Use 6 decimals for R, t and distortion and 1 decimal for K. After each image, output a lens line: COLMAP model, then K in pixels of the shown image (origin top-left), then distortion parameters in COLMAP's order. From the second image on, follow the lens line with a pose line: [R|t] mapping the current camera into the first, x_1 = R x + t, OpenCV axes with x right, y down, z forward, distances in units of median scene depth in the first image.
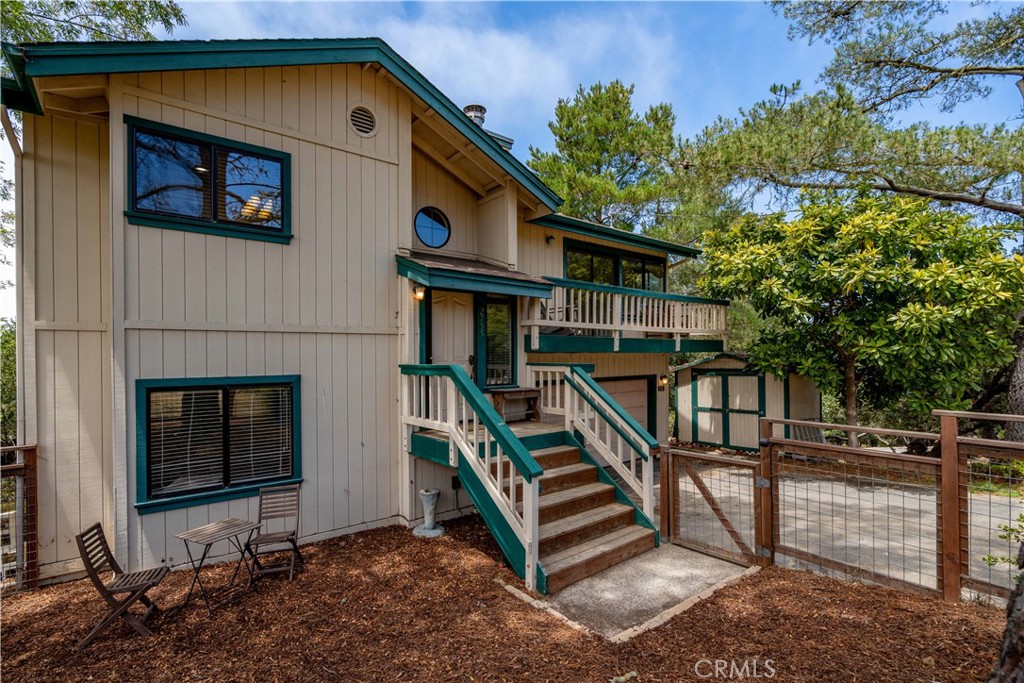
lens RADIAL K [[467.5, 0, 498.2], [0, 467.5, 364.1], [0, 0, 1]] dist [-0.006593, 0.002928]
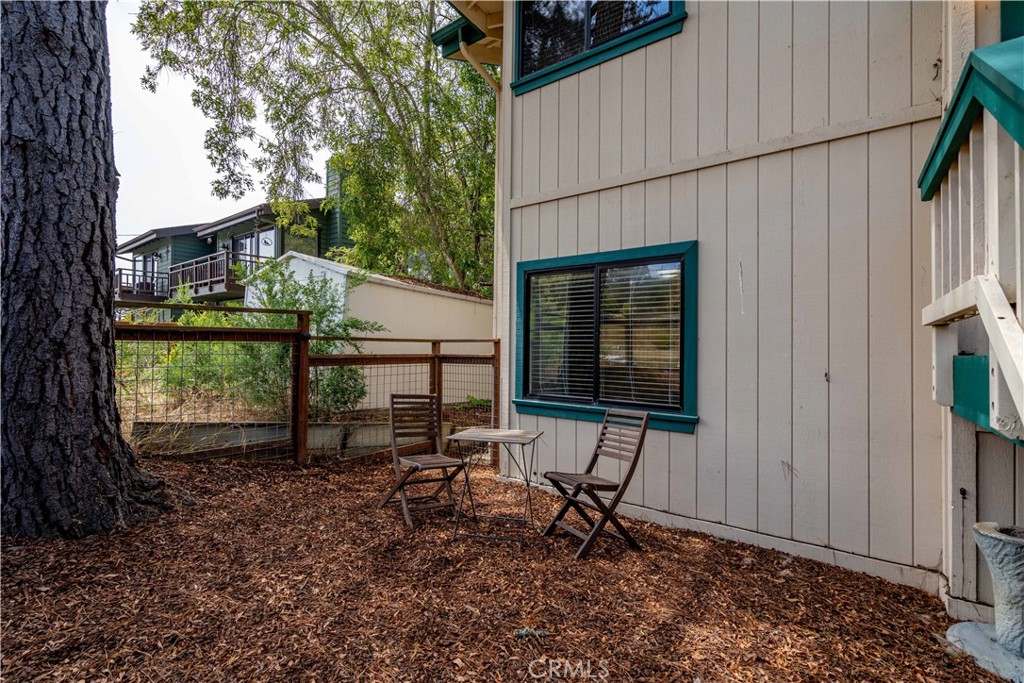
lens RADIAL K [[467.5, 0, 507.5], [0, 467.5, 336.4], [0, 0, 1]] dist [-0.006593, 0.002928]
pose [[0.263266, -0.009180, -0.964680, 0.063438], [-0.026058, 0.999522, -0.016623, 0.124416], [0.964371, 0.029514, 0.262901, 0.477254]]
